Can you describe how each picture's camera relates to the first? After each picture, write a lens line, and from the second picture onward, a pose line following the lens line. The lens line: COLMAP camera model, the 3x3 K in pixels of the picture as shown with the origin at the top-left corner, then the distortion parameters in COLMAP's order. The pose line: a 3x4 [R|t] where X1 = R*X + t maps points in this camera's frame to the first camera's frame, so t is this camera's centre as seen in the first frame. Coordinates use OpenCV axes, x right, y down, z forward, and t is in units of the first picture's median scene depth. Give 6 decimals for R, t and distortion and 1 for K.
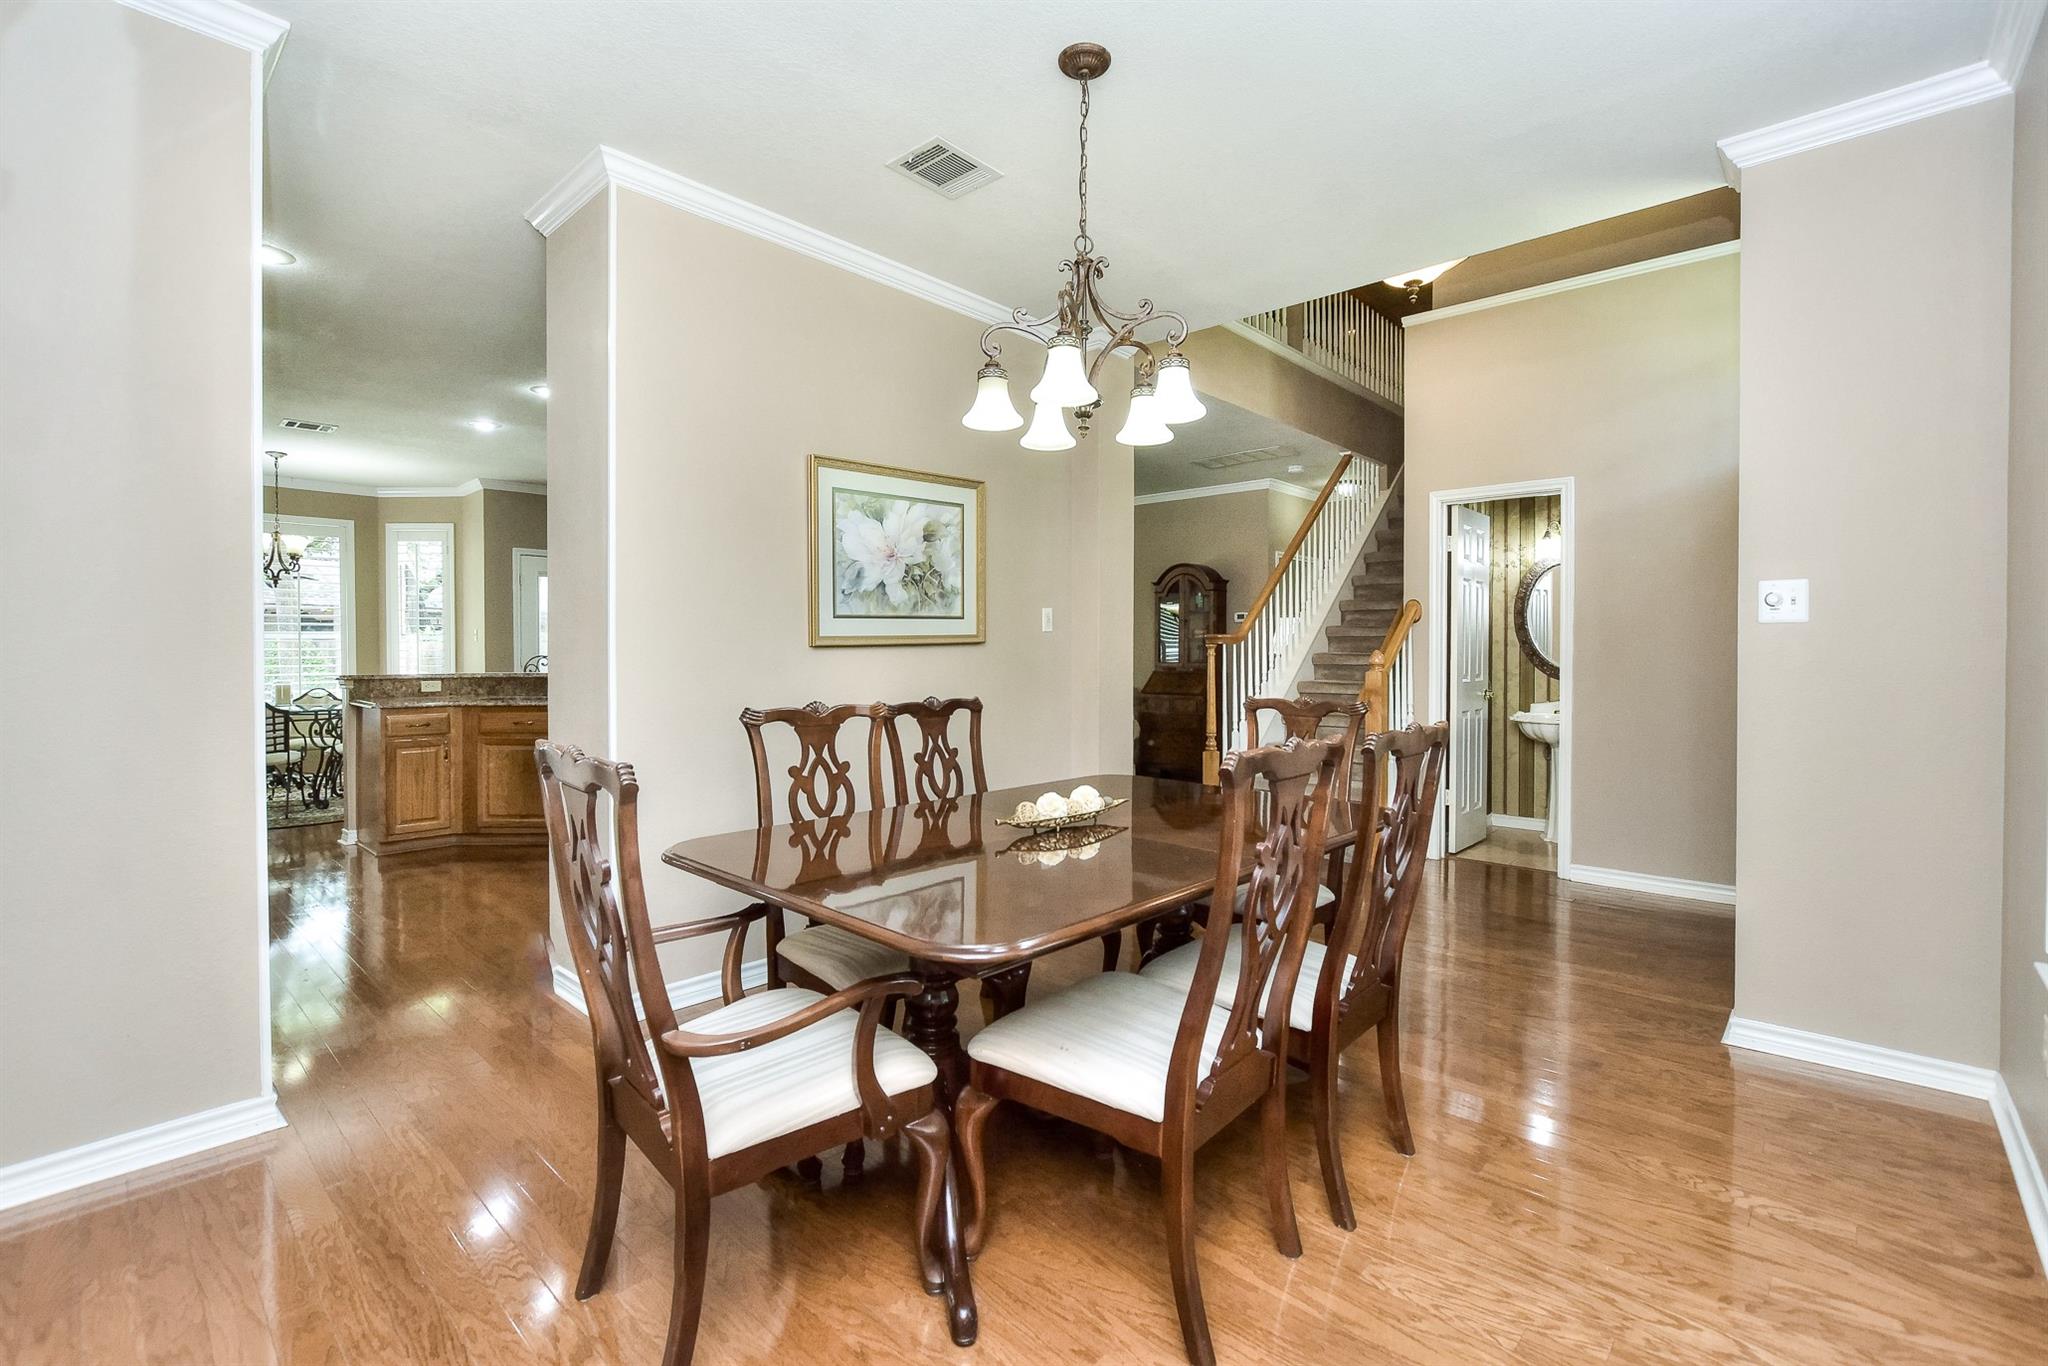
lens RADIAL K [[913.0, 0, 1020.6], [0, 913.0, 676.6], [0, 0, 1]] dist [-0.019759, 0.004394]
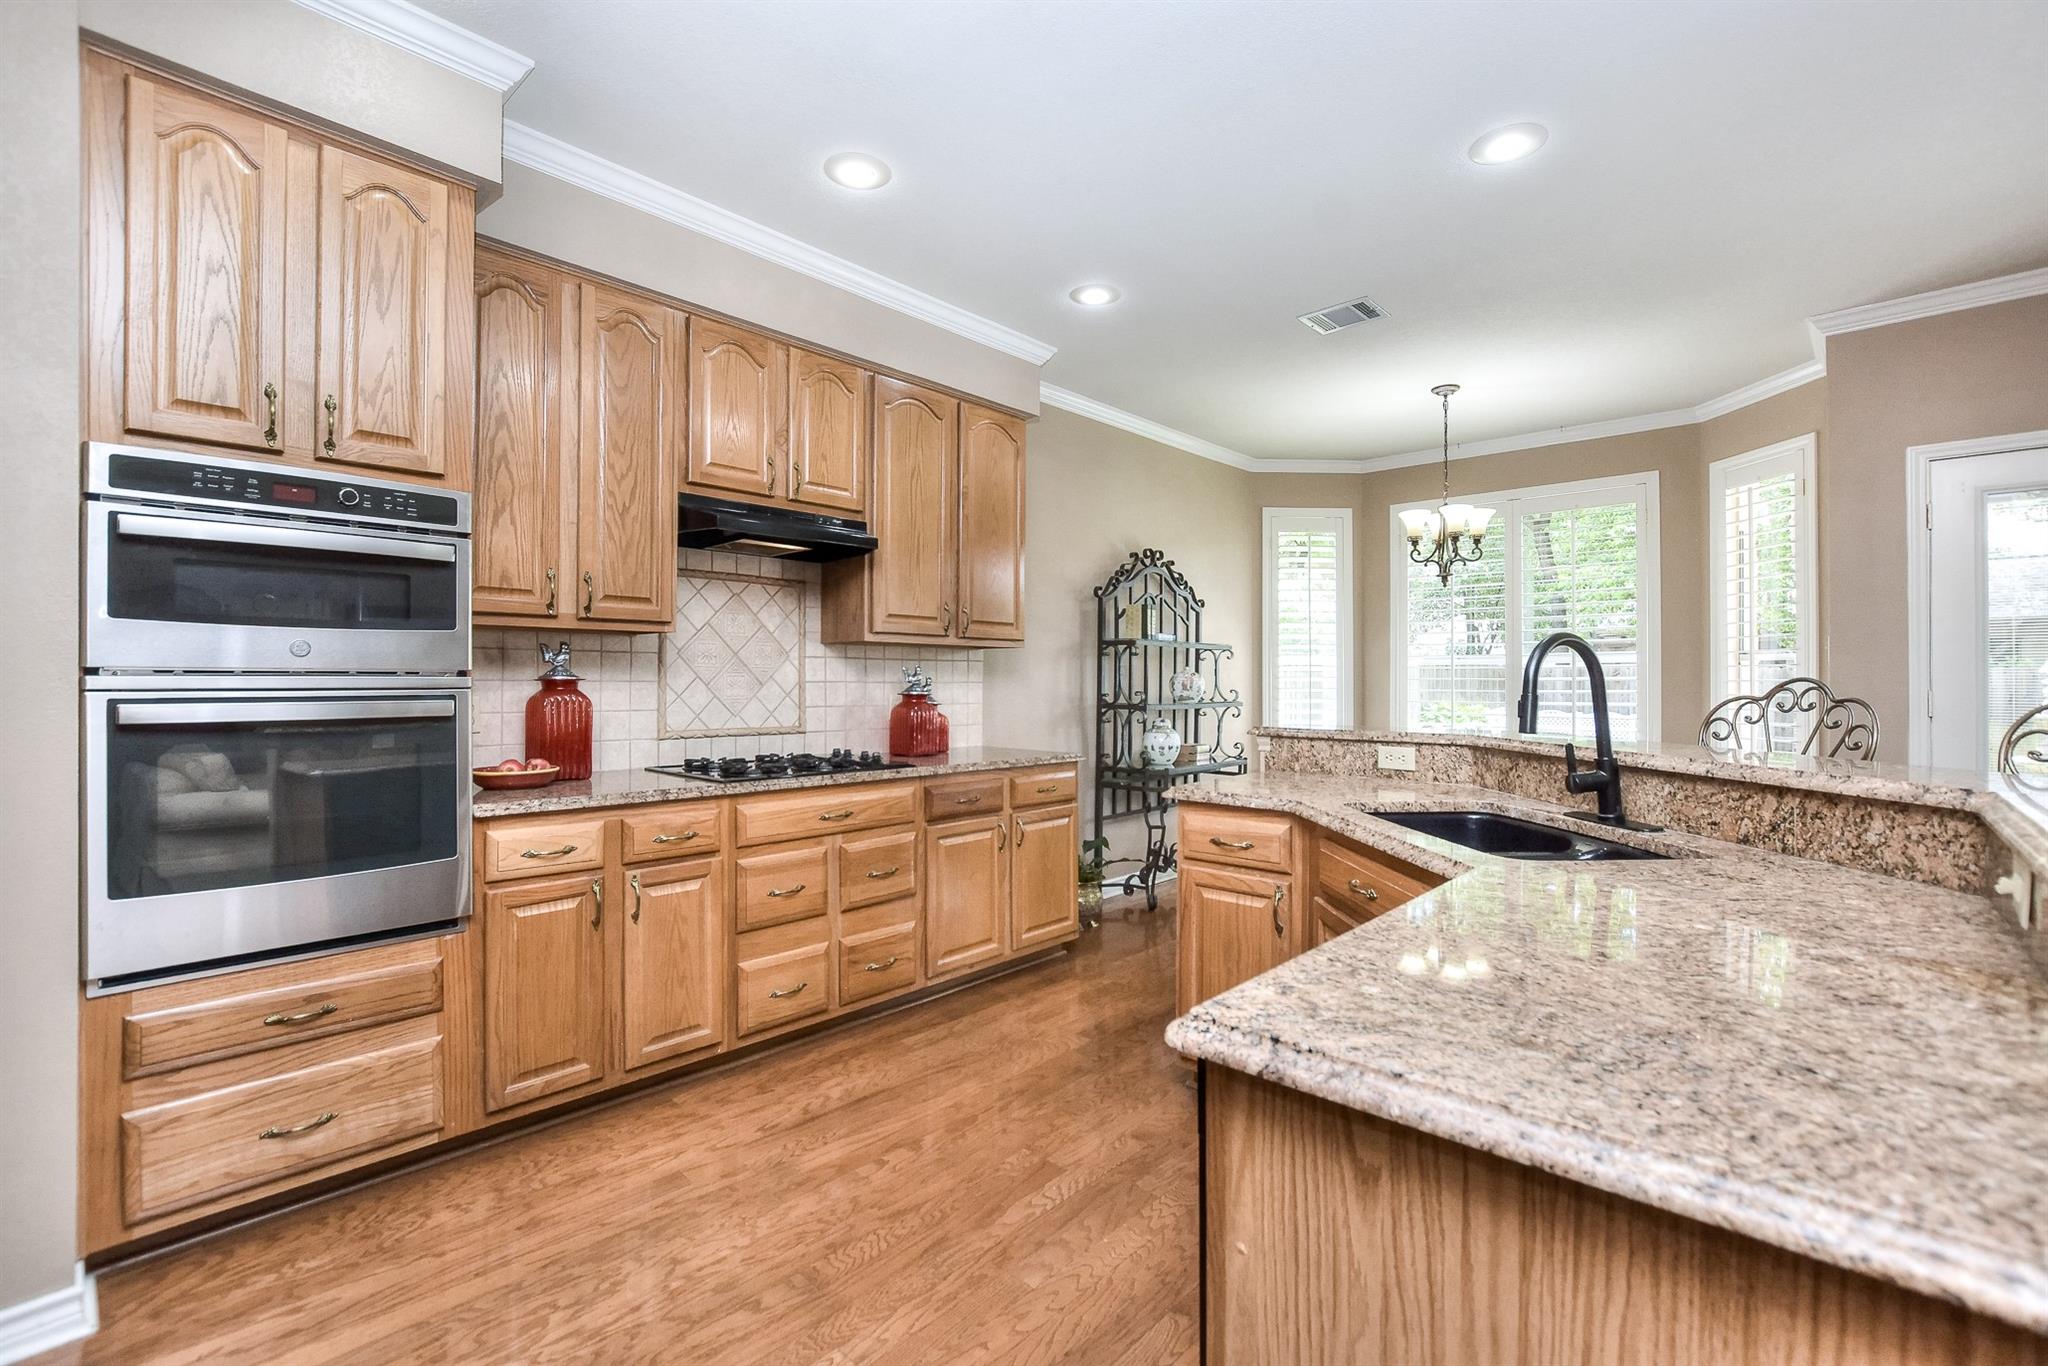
lens RADIAL K [[913.0, 0, 1020.6], [0, 913.0, 676.6], [0, 0, 1]] dist [-0.019759, 0.004394]
pose [[-0.008538, -0.004910, -0.999951, -0.143461], [-0.026527, 0.999637, -0.004682, -0.020878], [0.999612, 0.026486, -0.008665, 0.700793]]
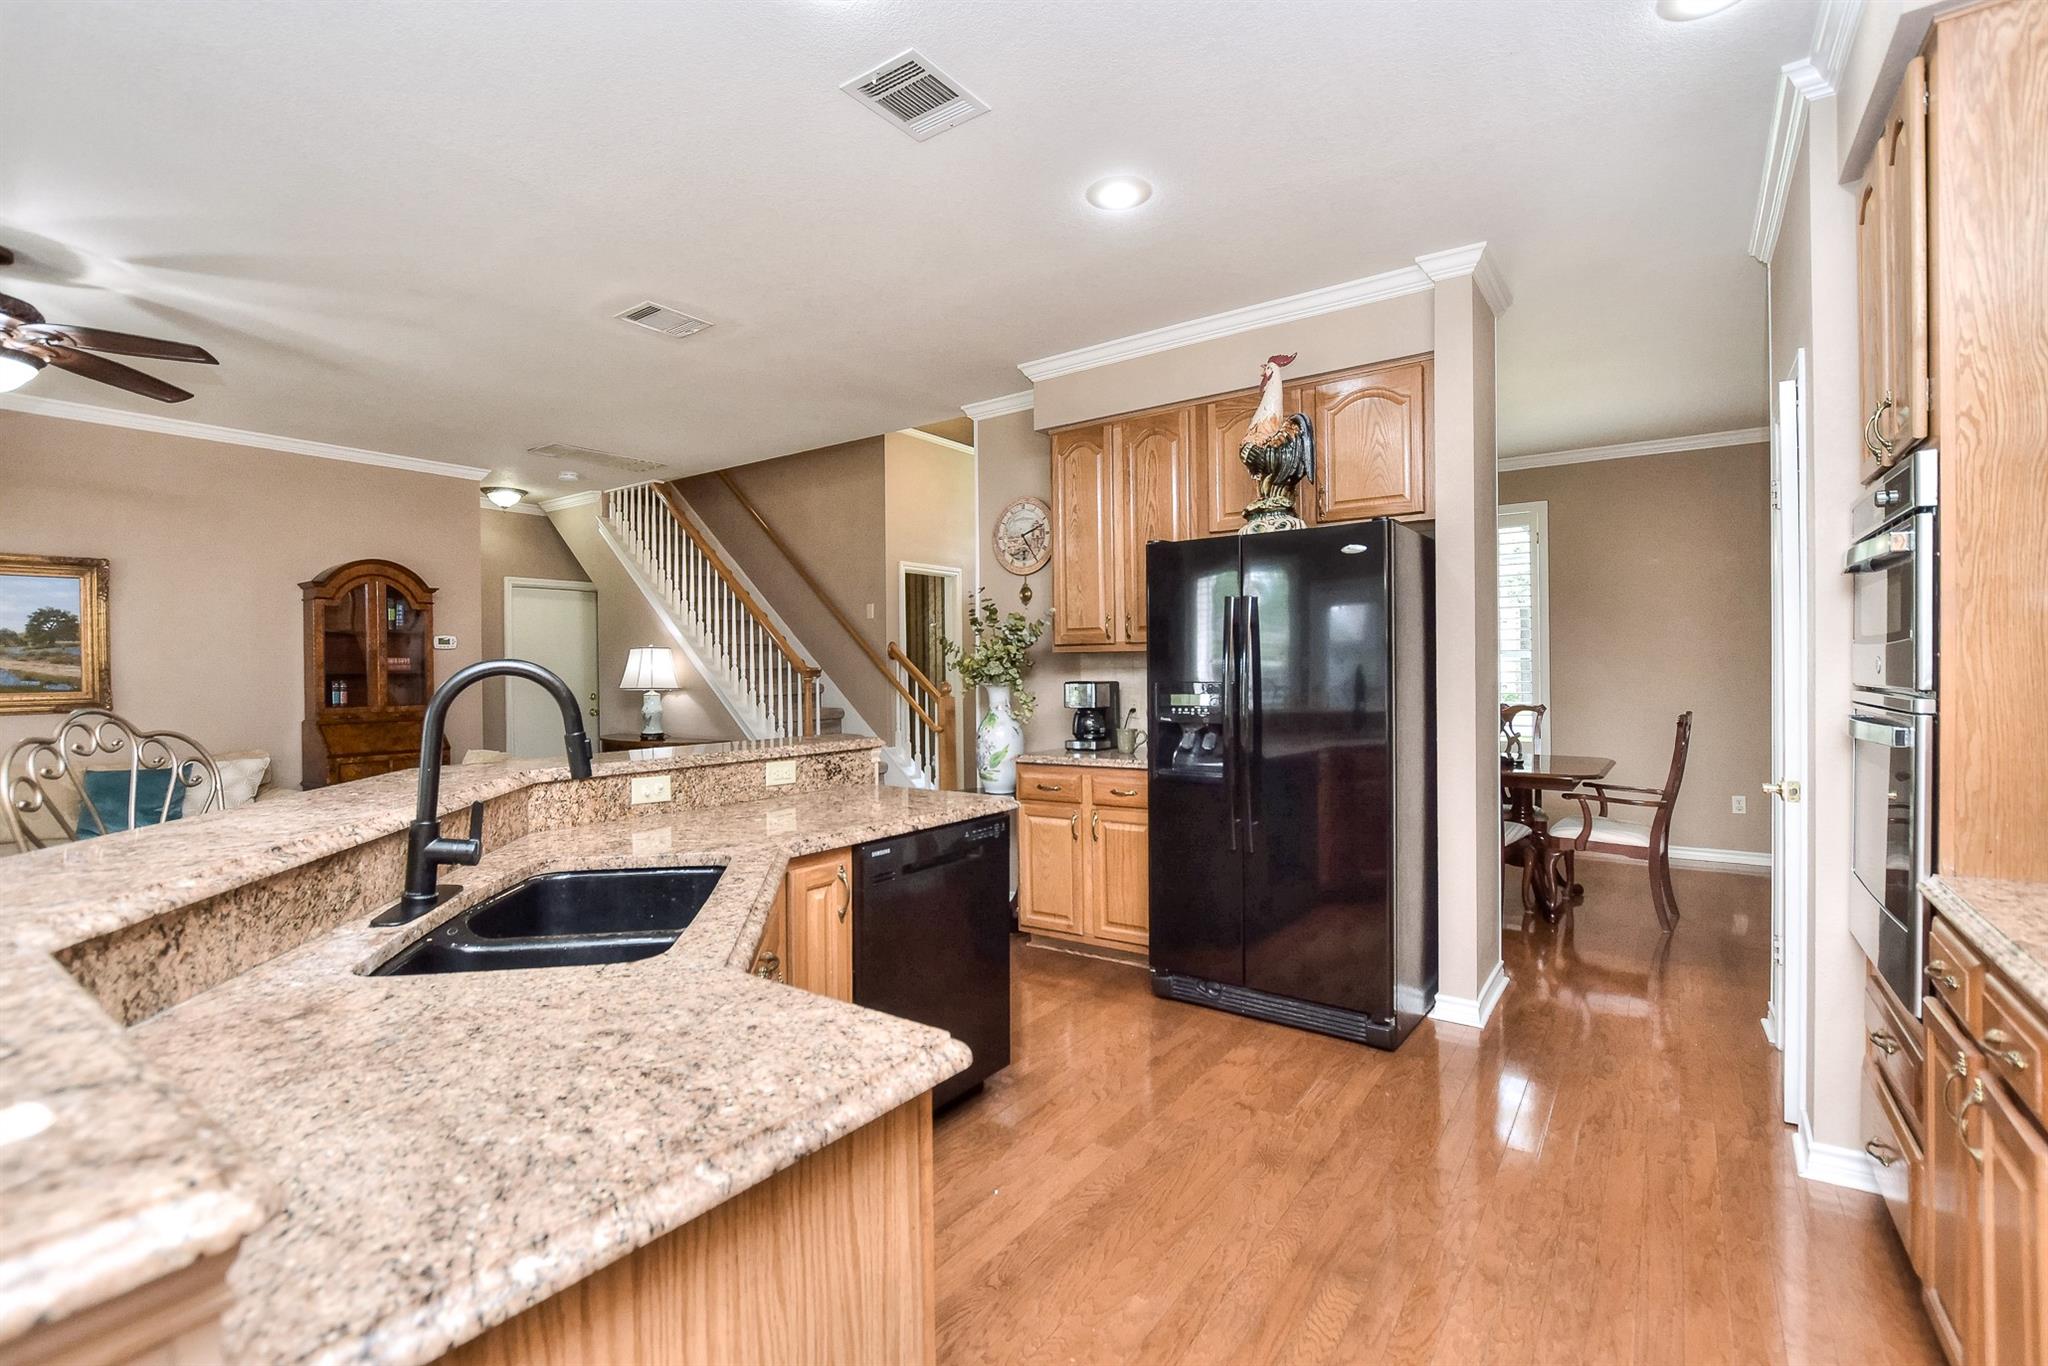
lens RADIAL K [[913.0, 0, 1020.6], [0, 913.0, 676.6], [0, 0, 1]] dist [-0.019759, 0.004394]
pose [[-0.119773, -0.011024, 0.992740, -0.680529], [0.035357, 0.999257, 0.015362, -0.034864], [-0.992172, 0.036940, -0.119294, 0.760581]]
